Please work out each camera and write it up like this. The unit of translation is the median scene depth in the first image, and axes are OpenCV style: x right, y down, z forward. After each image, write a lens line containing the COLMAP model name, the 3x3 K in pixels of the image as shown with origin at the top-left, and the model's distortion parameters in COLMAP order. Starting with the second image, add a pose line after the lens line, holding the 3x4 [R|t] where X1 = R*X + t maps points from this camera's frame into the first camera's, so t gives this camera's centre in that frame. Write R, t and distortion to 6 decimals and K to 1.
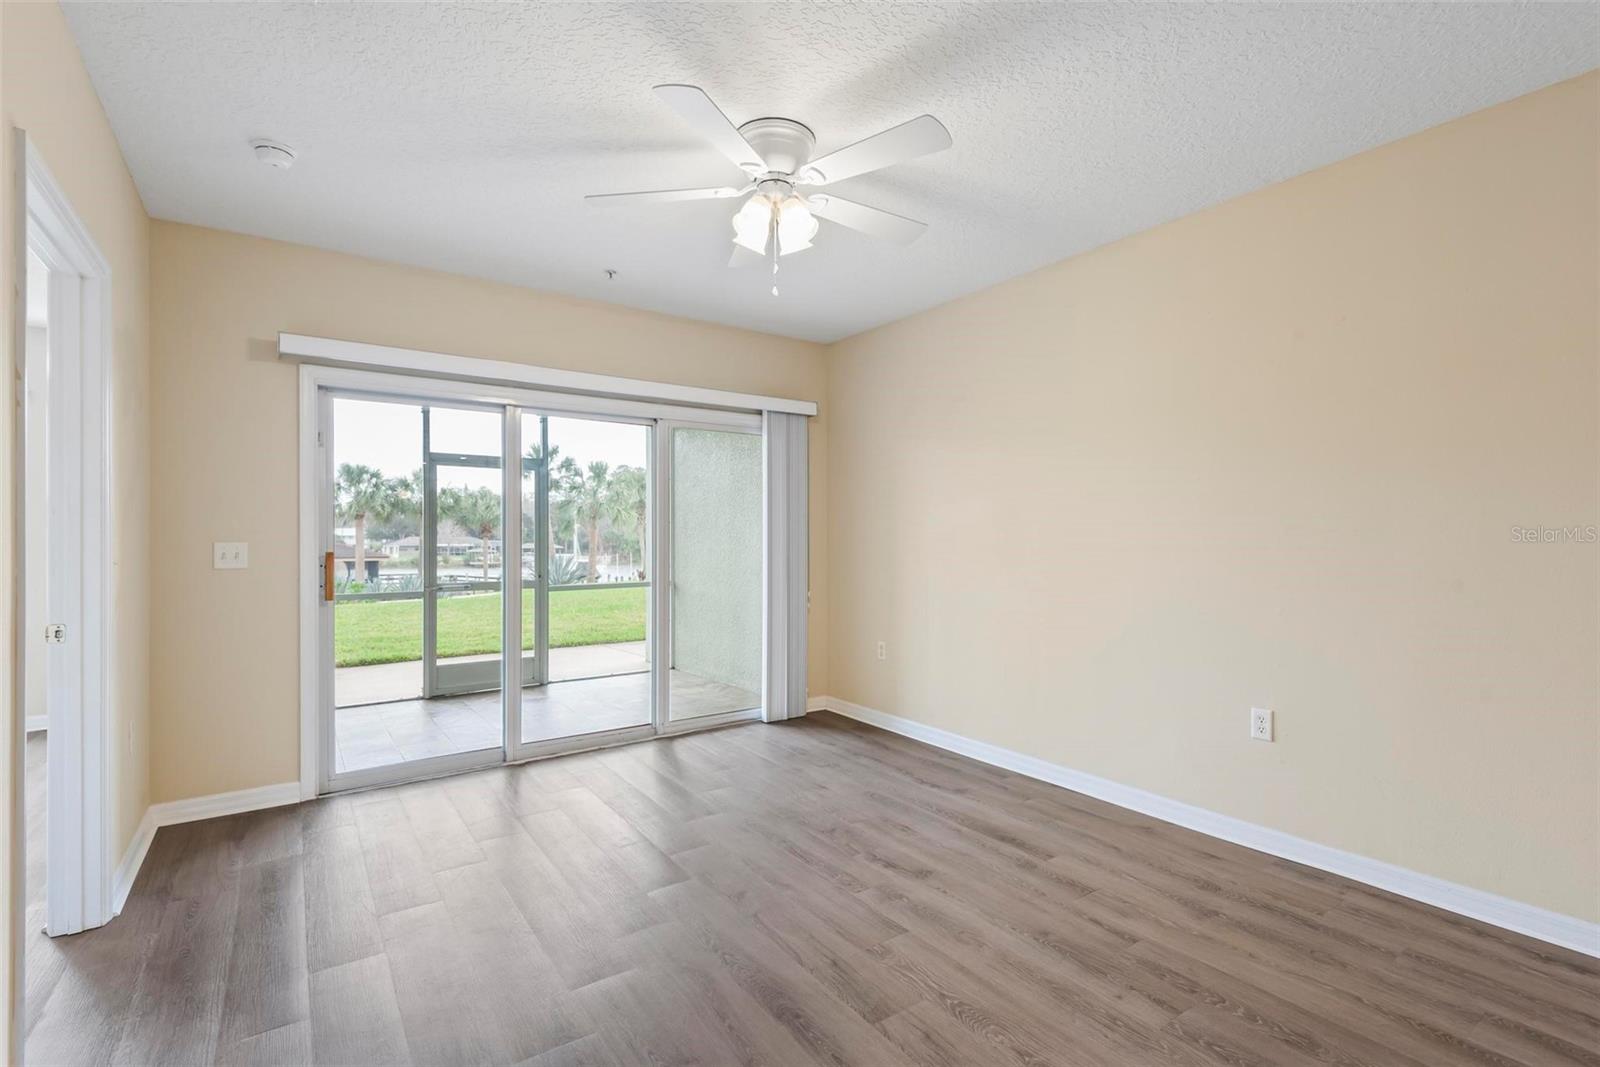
lens RADIAL K [[722.7, 0, 806.6], [0, 722.7, 540.4], [0, 0, 1]] dist [0.027740, -0.016161]
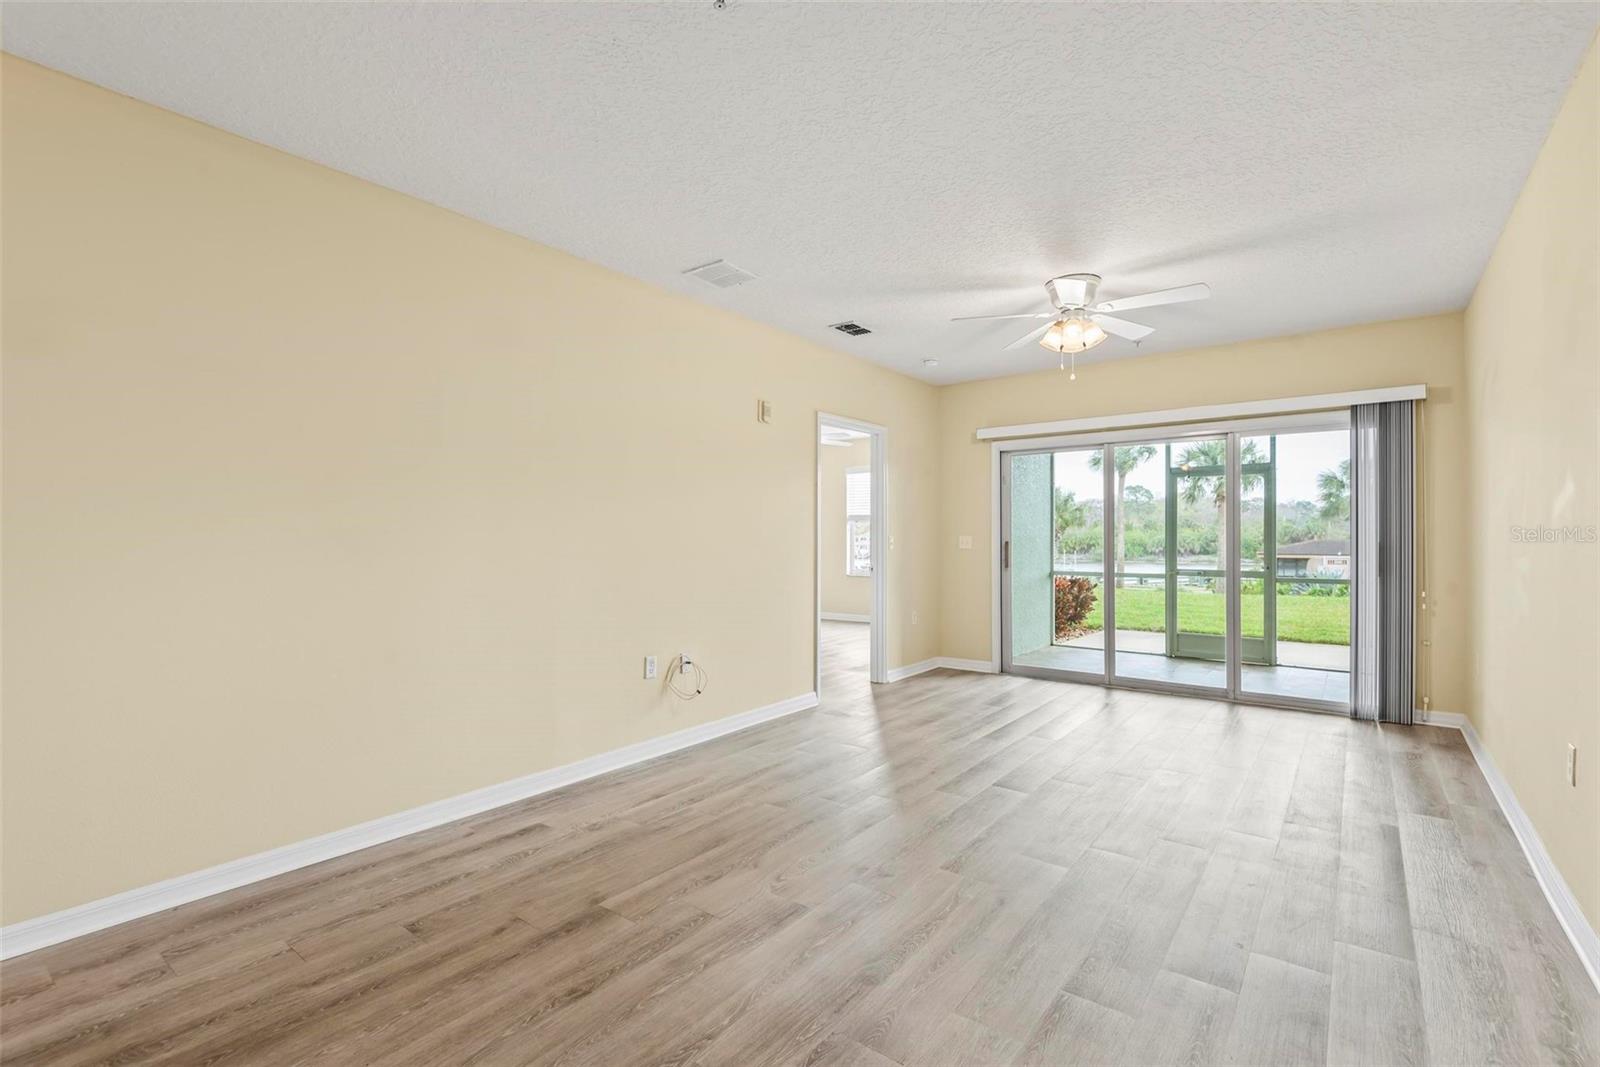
lens RADIAL K [[722.7, 0, 805.6], [0, 722.7, 532.9], [0, 0, 1]] dist [0.027740, -0.016161]
pose [[0.299424, -0.004215, -0.954111, 0.956790], [-0.001939, 0.999985, -0.005026, 0.005521], [0.954118, 0.003355, 0.299412, -0.024533]]
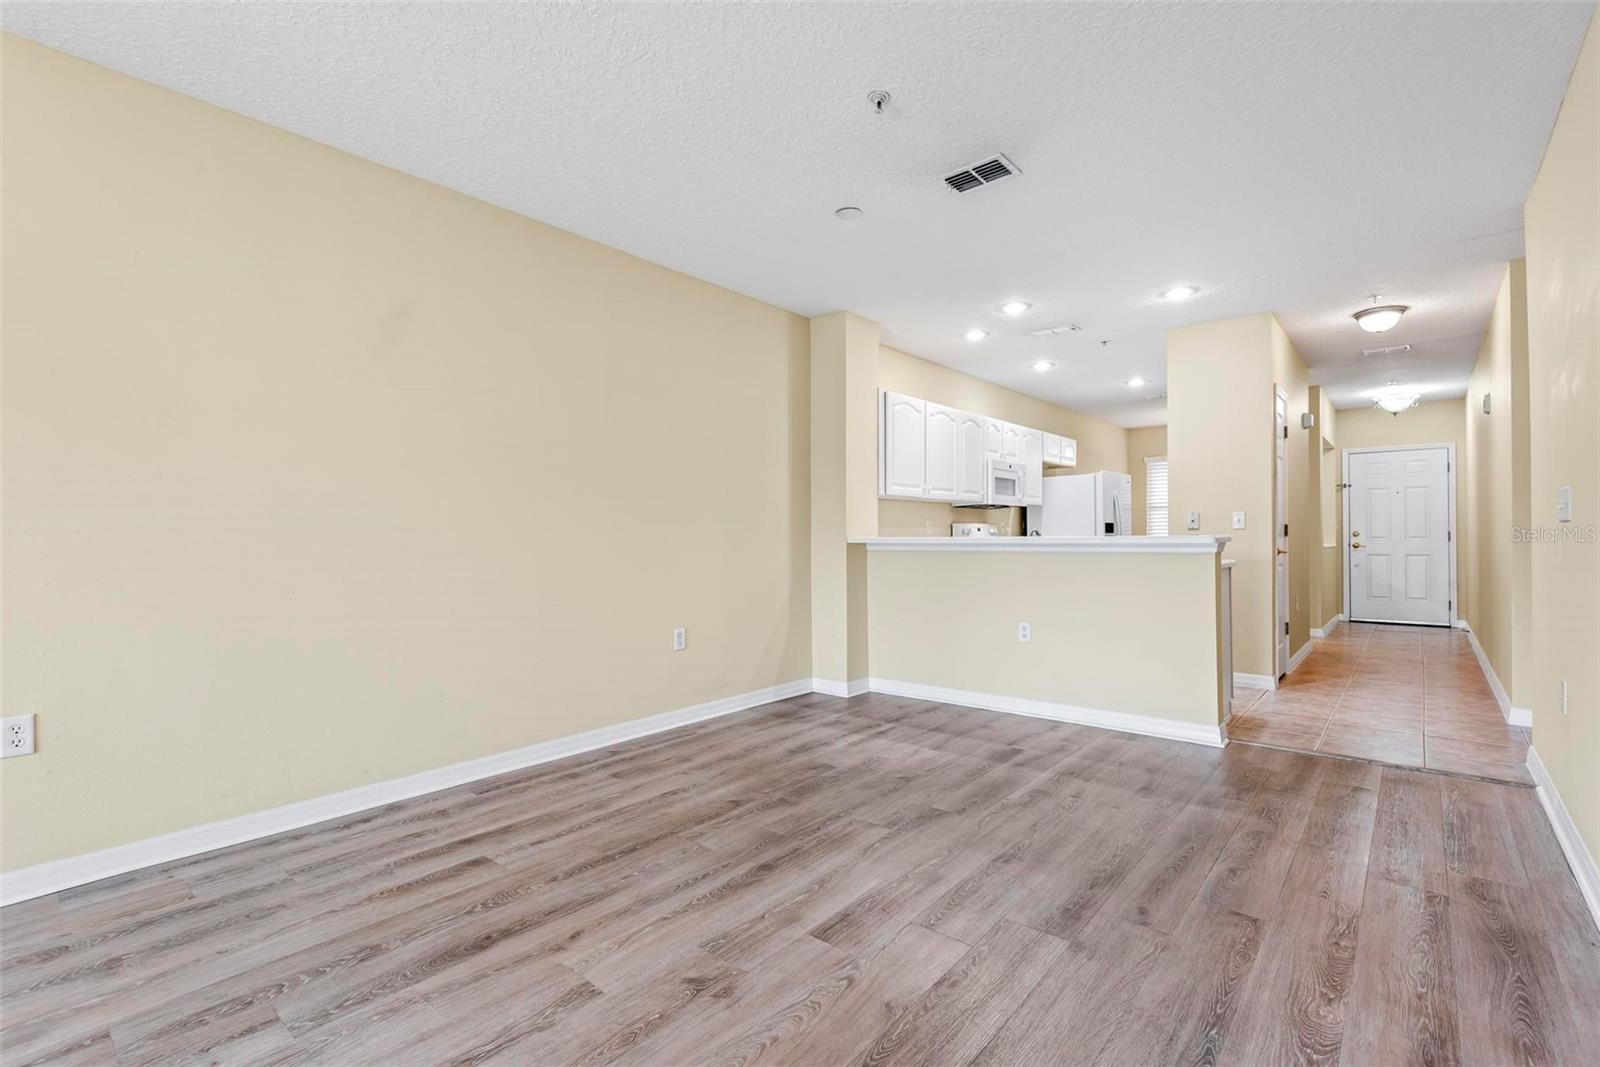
lens RADIAL K [[722.7, 0, 807.1], [0, 722.7, 534.2], [0, 0, 1]] dist [0.027740, -0.016161]
pose [[-0.251358, 0.002992, 0.967890, -0.269956], [0.007558, 0.999971, -0.001129, 0.042150], [-0.967865, 0.007031, -0.251373, 0.333646]]
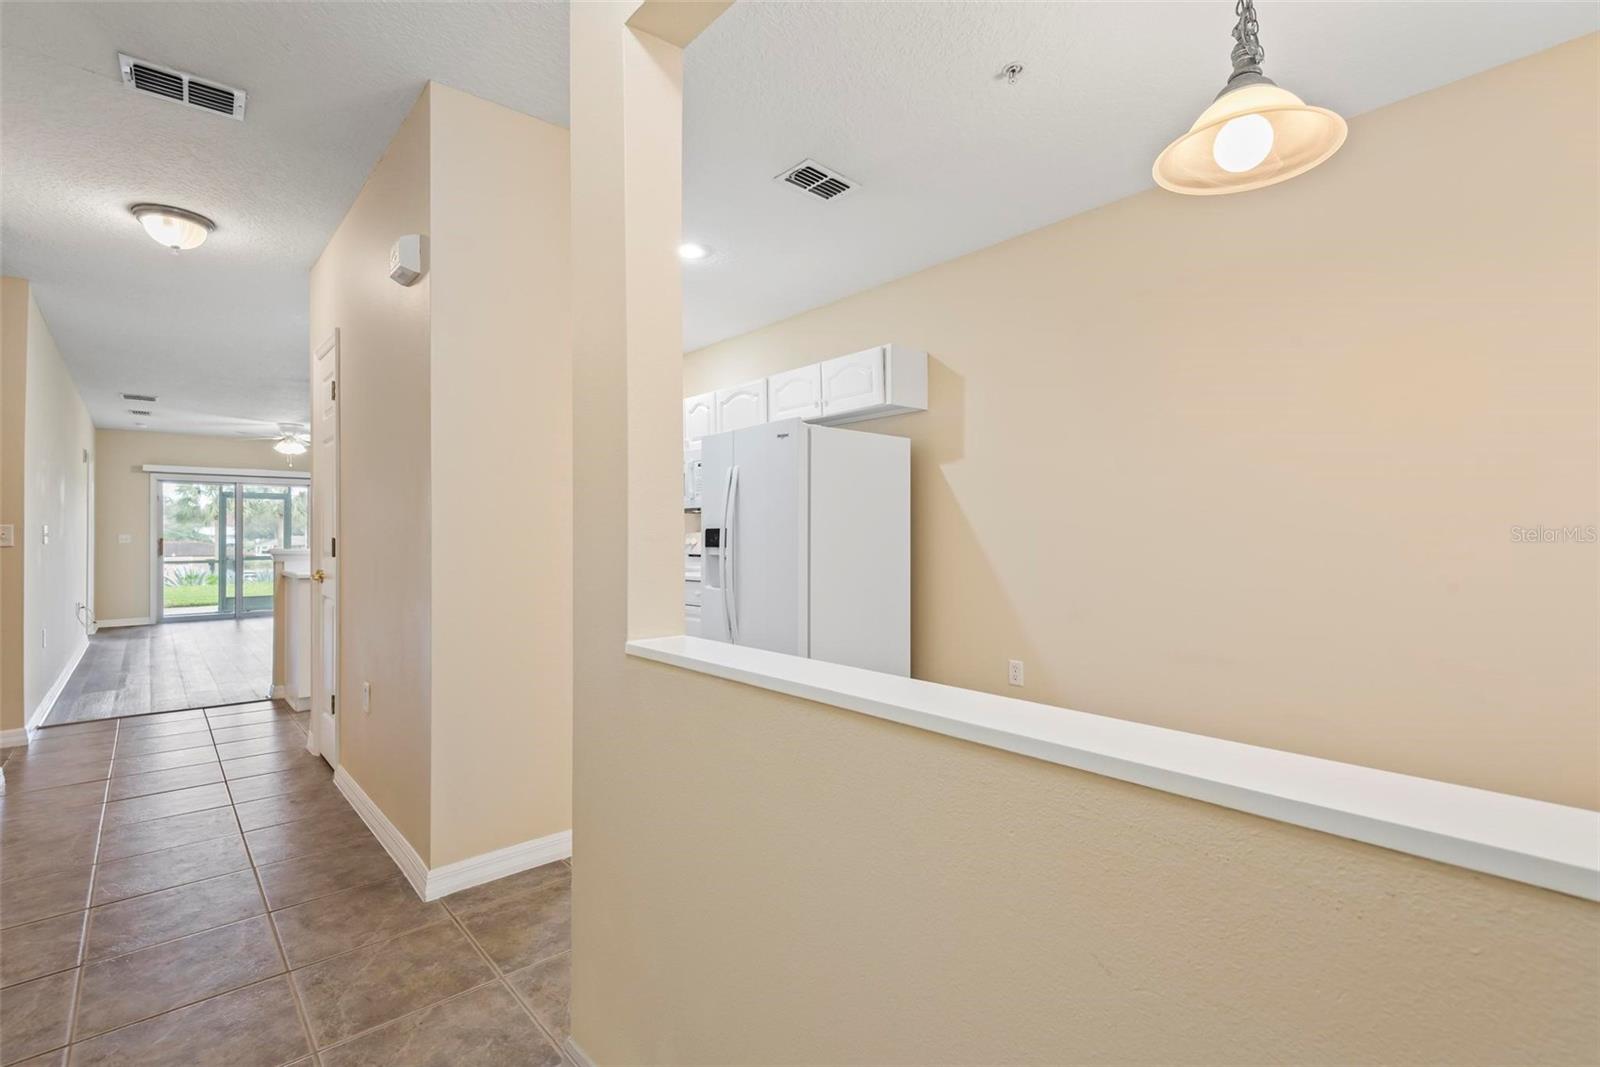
lens RADIAL K [[722.7, 0, 810.8], [0, 722.7, 530.4], [0, 0, 1]] dist [0.027740, -0.016161]
pose [[0.993037, -0.004336, 0.117724, 1.576918], [0.005486, 0.999940, -0.009439, 0.027281], [-0.117676, 0.010019, 0.993002, -2.200713]]
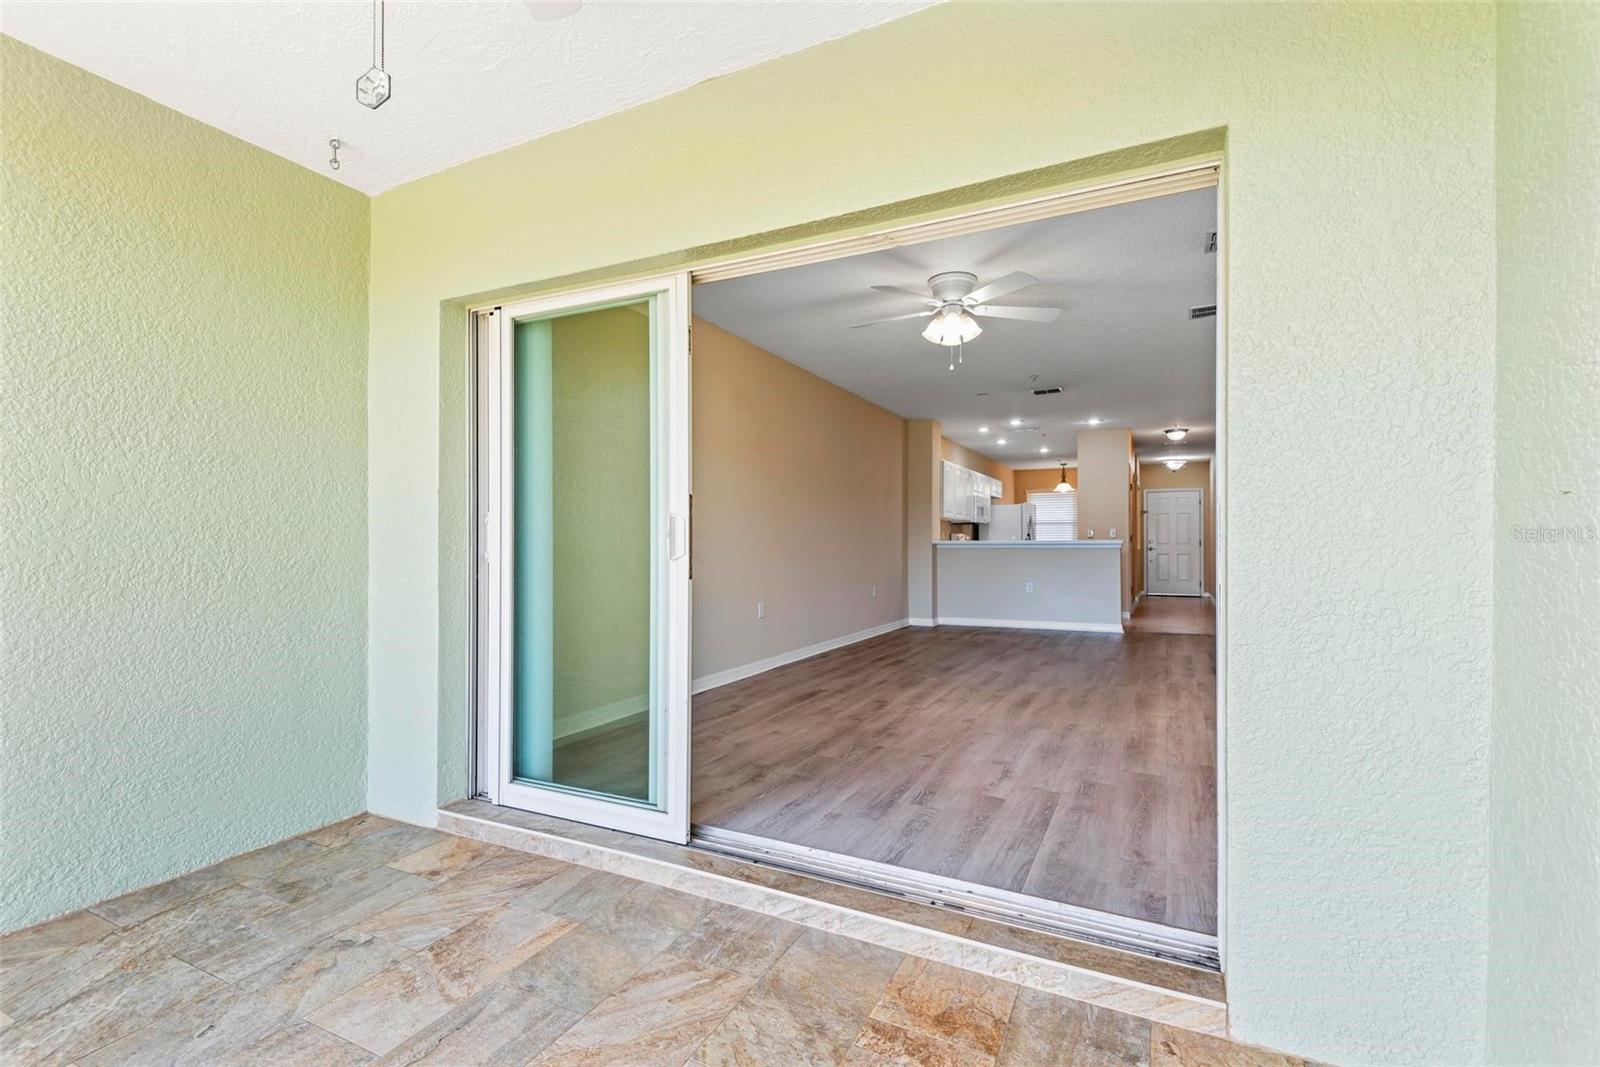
lens RADIAL K [[722.7, 0, 803.0], [0, 722.7, 537.3], [0, 0, 1]] dist [0.027740, -0.016161]
pose [[-0.469361, 0.007121, 0.882978, -1.030206], [0.001788, 0.999973, -0.007114, 0.054320], [-0.883005, -0.001760, -0.469361, 1.564759]]
